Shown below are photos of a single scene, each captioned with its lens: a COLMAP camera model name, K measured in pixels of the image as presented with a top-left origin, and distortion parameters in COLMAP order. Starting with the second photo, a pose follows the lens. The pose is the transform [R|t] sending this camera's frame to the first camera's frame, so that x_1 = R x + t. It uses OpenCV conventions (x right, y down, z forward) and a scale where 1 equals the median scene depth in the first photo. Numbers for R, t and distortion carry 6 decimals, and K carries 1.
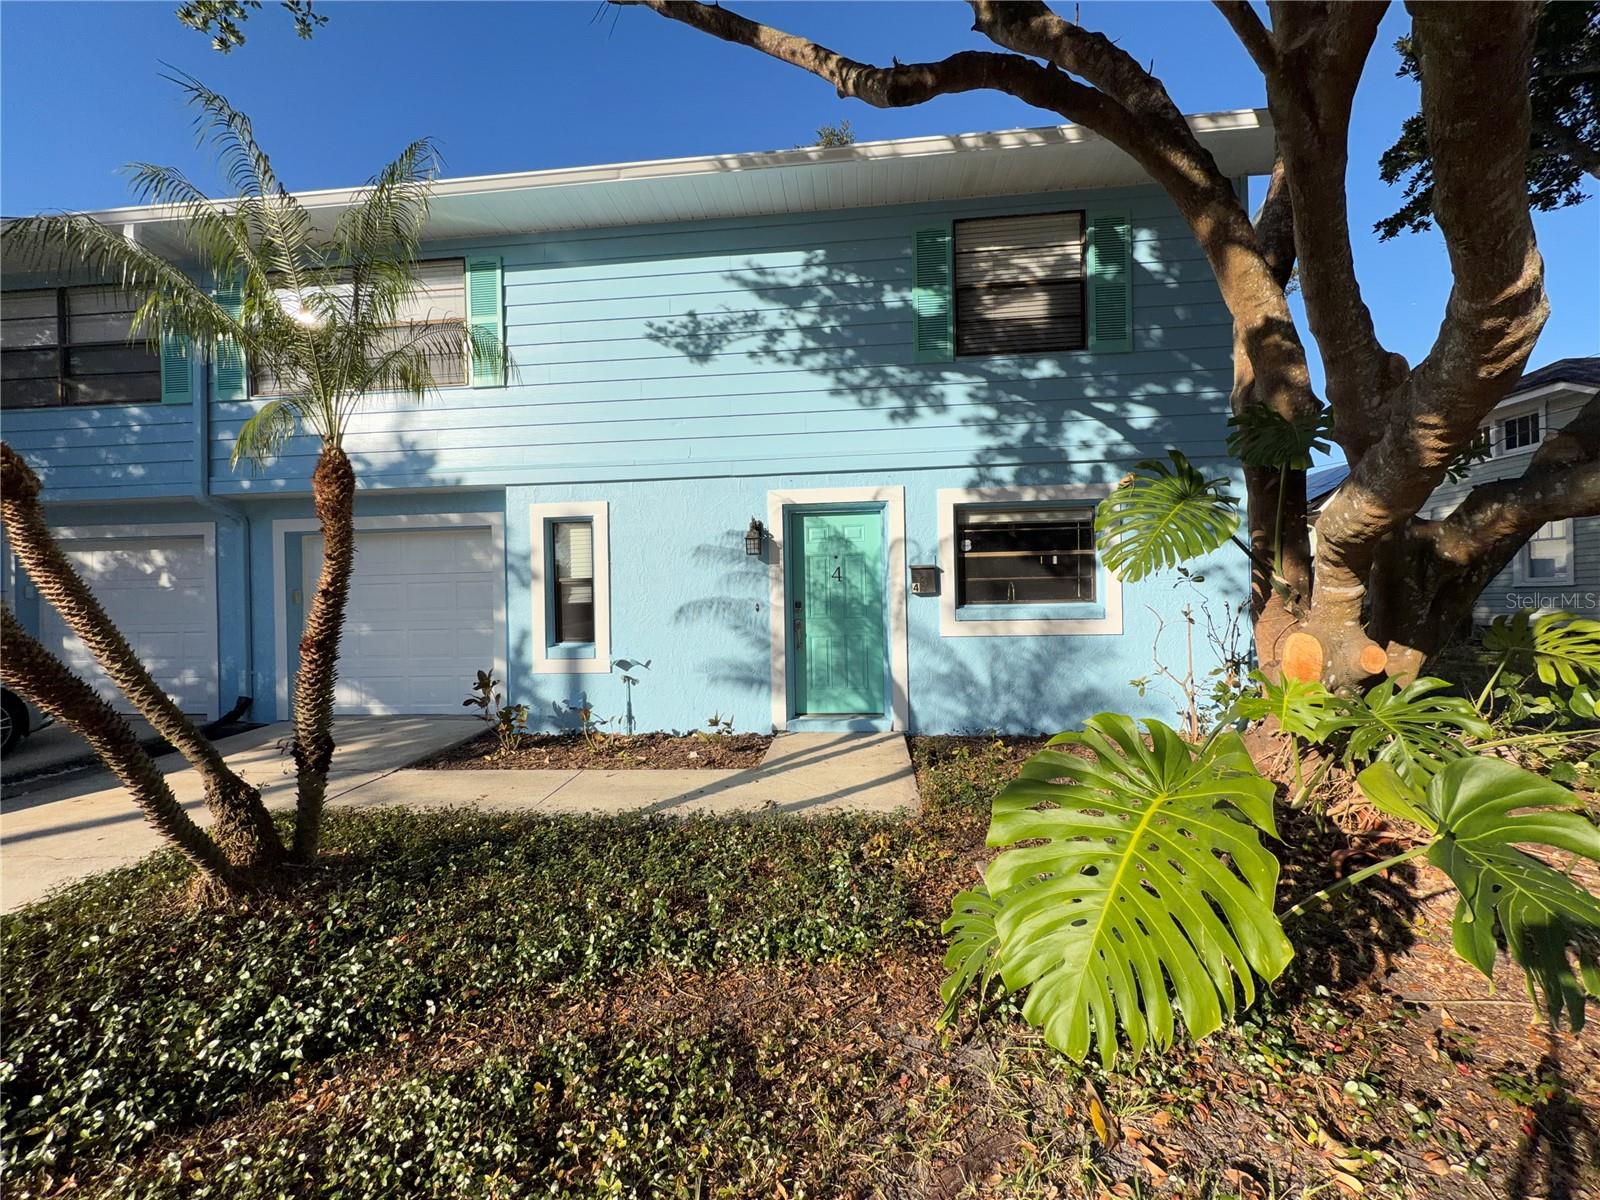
lens RADIAL K [[640.8, 0, 797.2], [0, 640.8, 597.9], [0, 0, 1]] dist [0.005303, 0.000030]
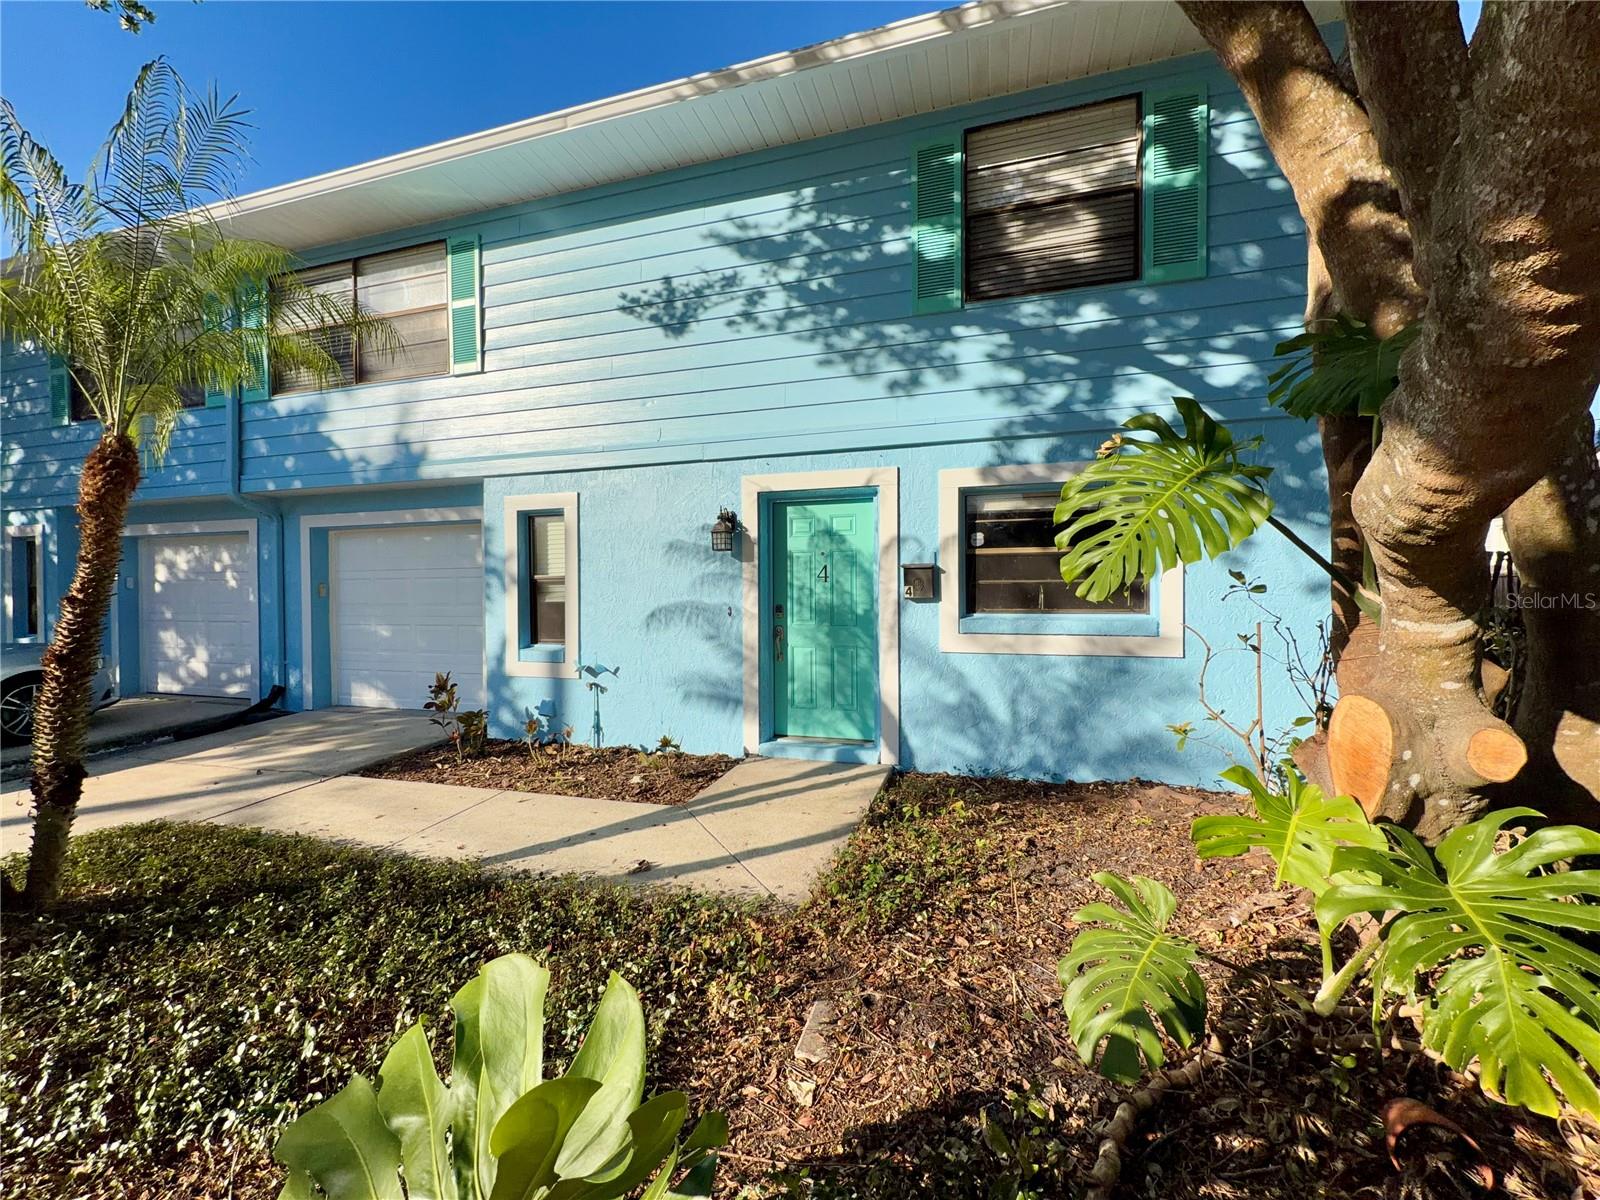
lens RADIAL K [[640.8, 0, 793.9], [0, 640.8, 598.1], [0, 0, 1]] dist [0.005303, 0.000030]
pose [[0.980567, 0.016715, -0.195472, 0.191919], [-0.014282, 0.999802, 0.013847, -0.017131], [0.195665, -0.010786, 0.980611, 0.160240]]
